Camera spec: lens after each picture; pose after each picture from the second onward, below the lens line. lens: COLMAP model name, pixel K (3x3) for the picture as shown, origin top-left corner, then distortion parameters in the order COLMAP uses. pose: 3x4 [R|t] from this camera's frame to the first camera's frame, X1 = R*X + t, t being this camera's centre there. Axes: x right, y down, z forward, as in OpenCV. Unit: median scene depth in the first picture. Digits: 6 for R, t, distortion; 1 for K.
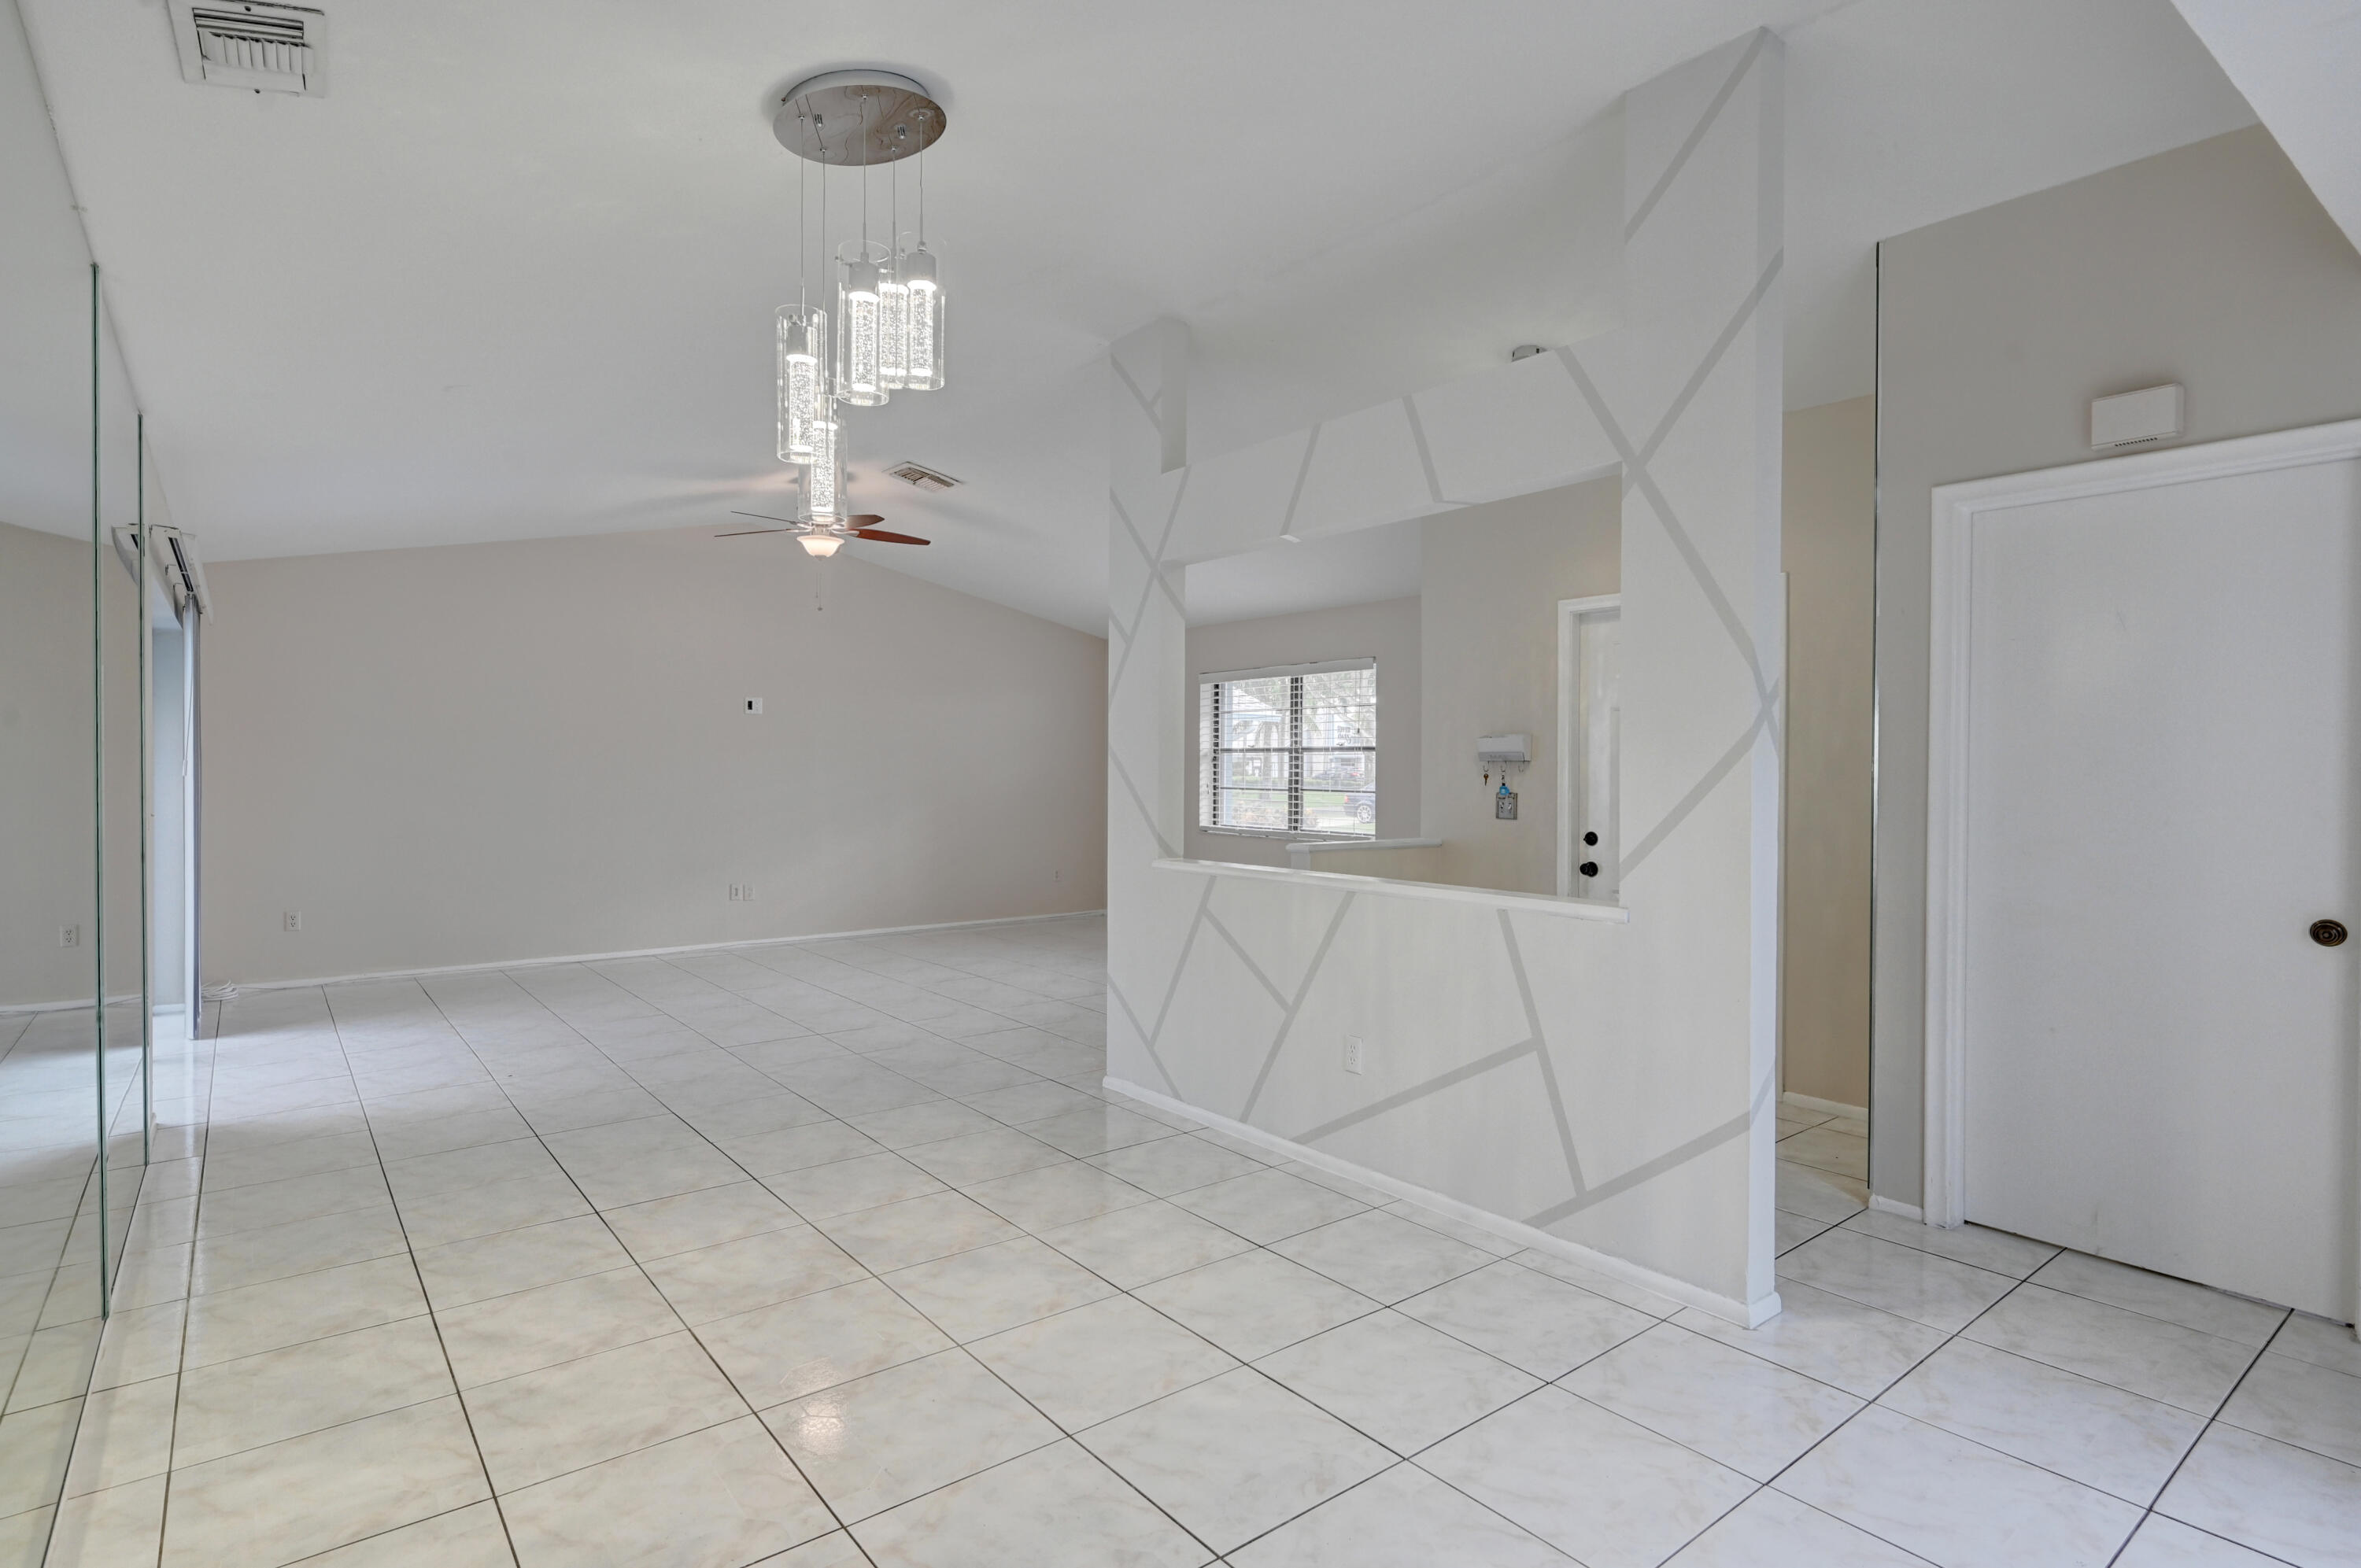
lens RADIAL K [[1212.3, 0, 1220.5], [0, 1212.3, 776.3], [0, 0, 1]] dist [0.001437, -0.000064]
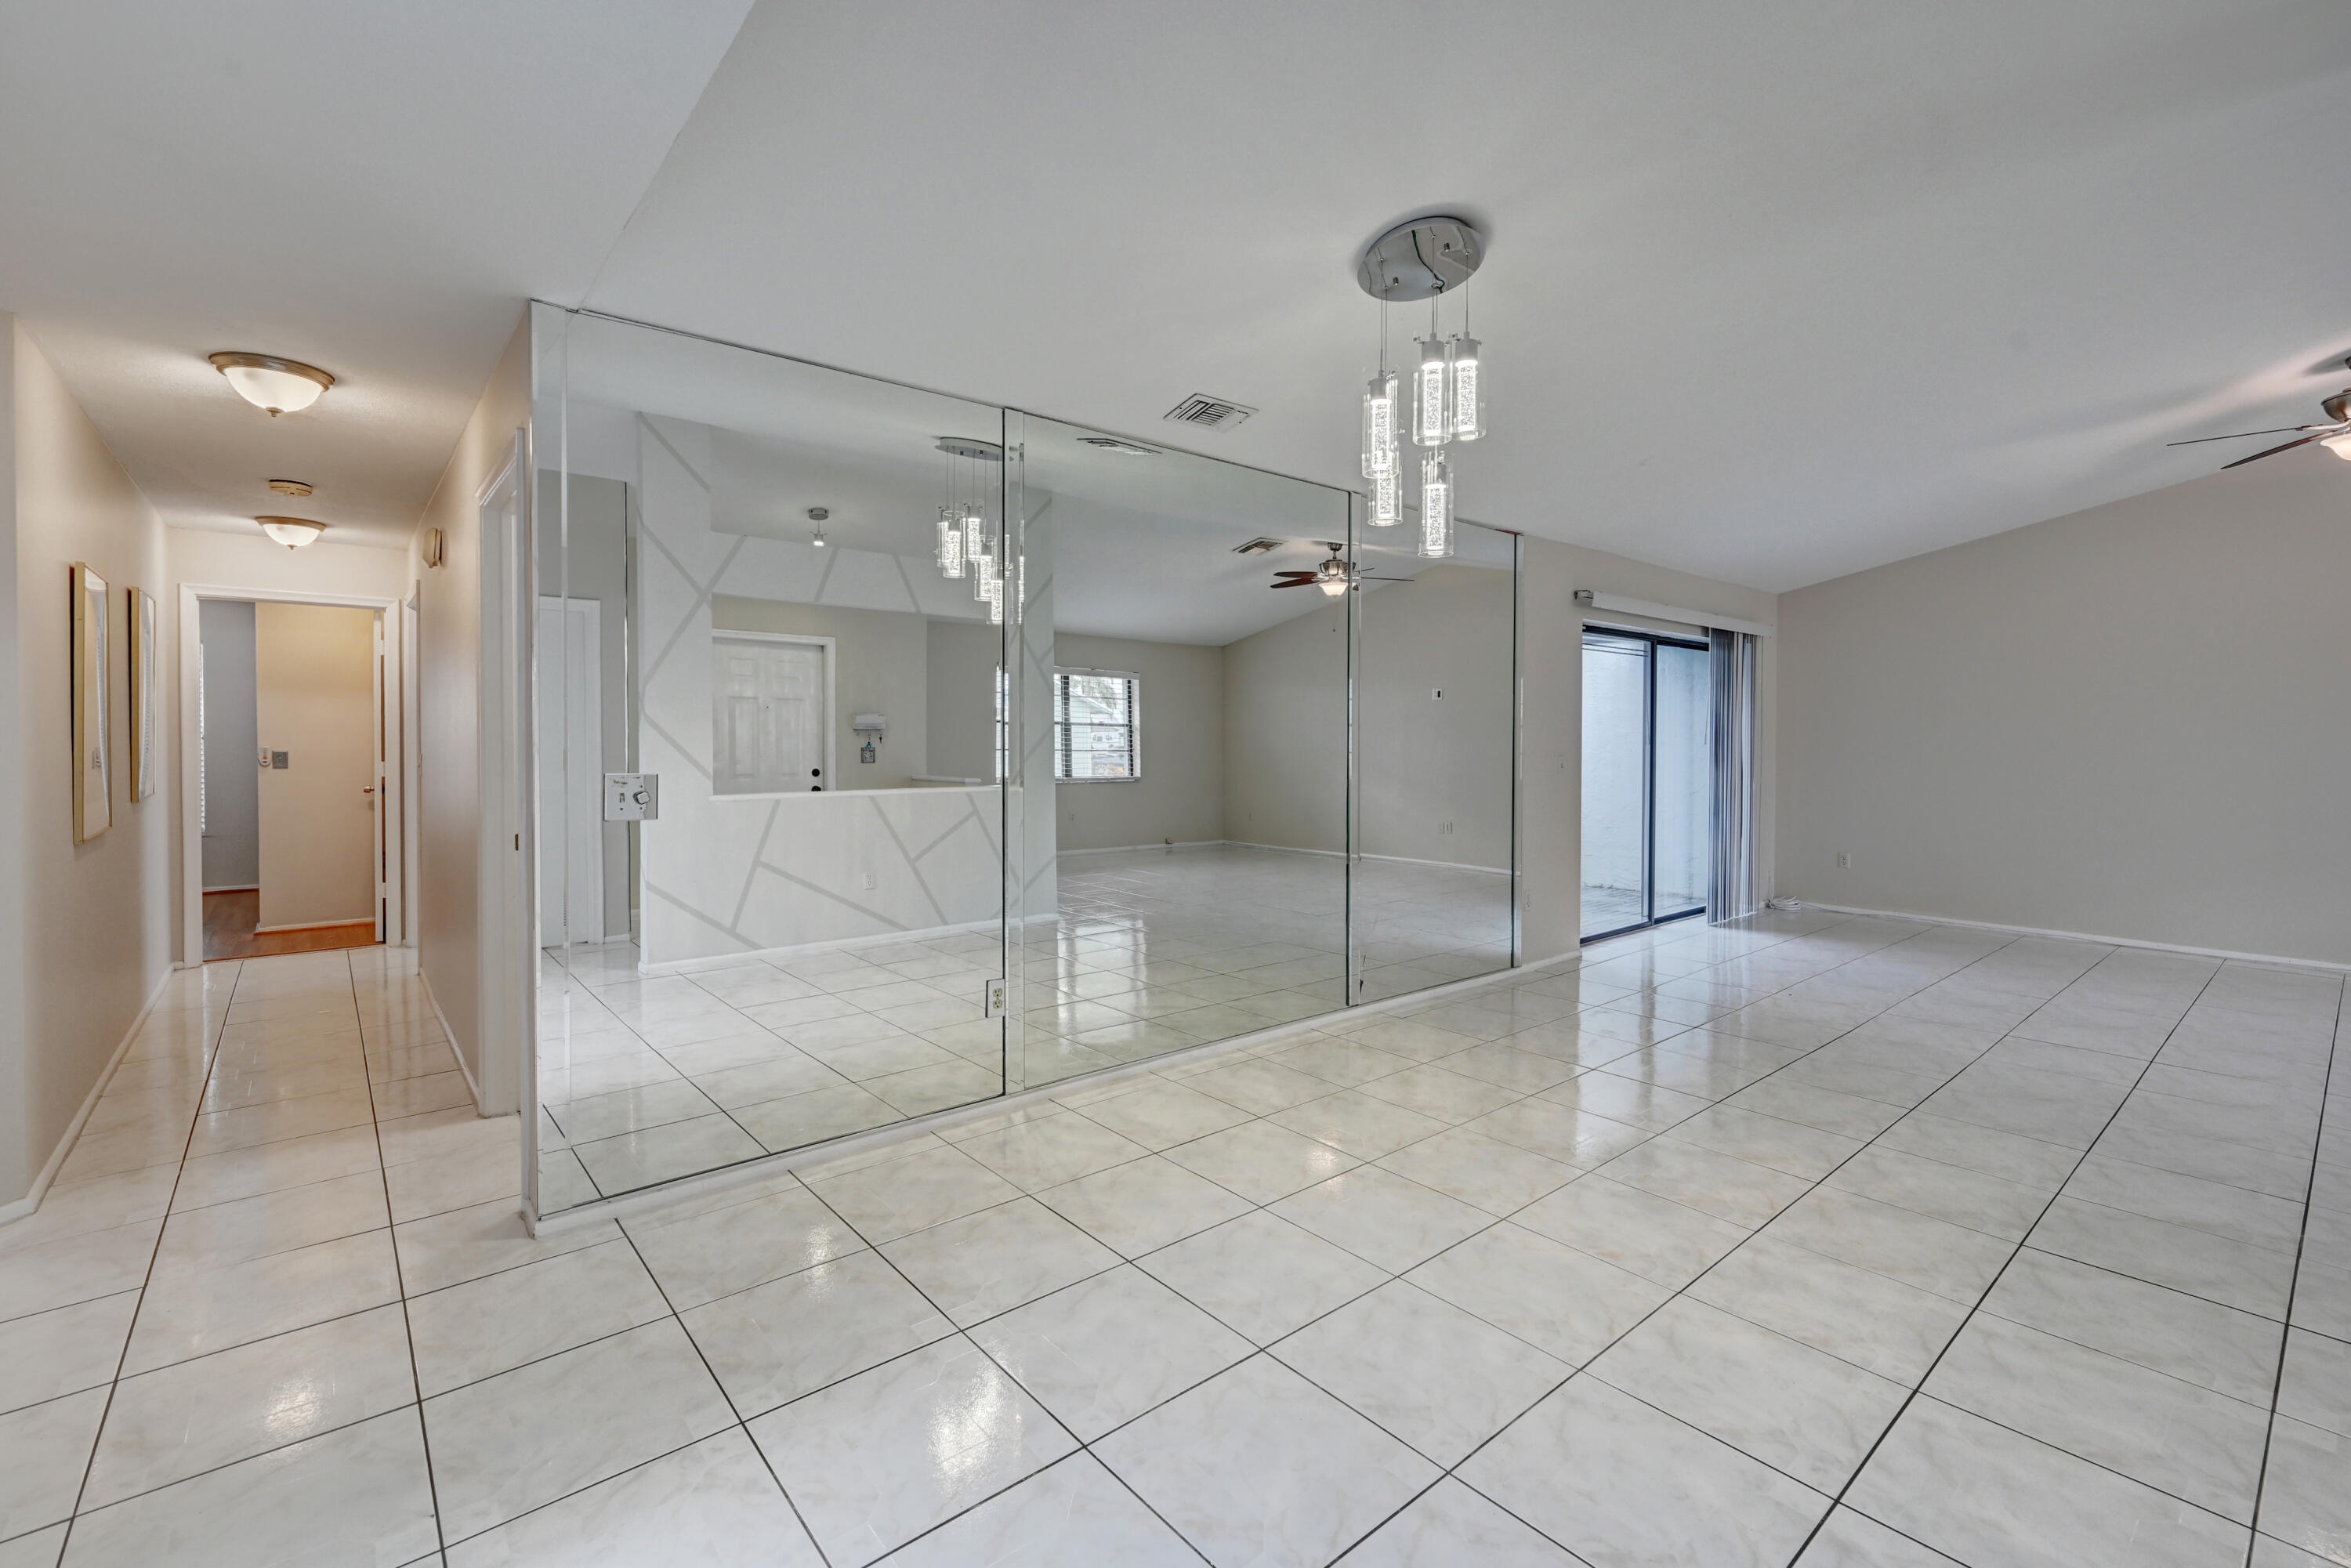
lens RADIAL K [[1002.2, 0, 1126.8], [0, 1002.2, 779.8], [0, 0, 1]] dist [0.000658, 0.000431]
pose [[-0.000441, 0.045606, -0.998959, 0.663007], [-0.015147, 0.998845, 0.045608, -0.004914], [0.999885, 0.015151, 0.000250, 0.541380]]
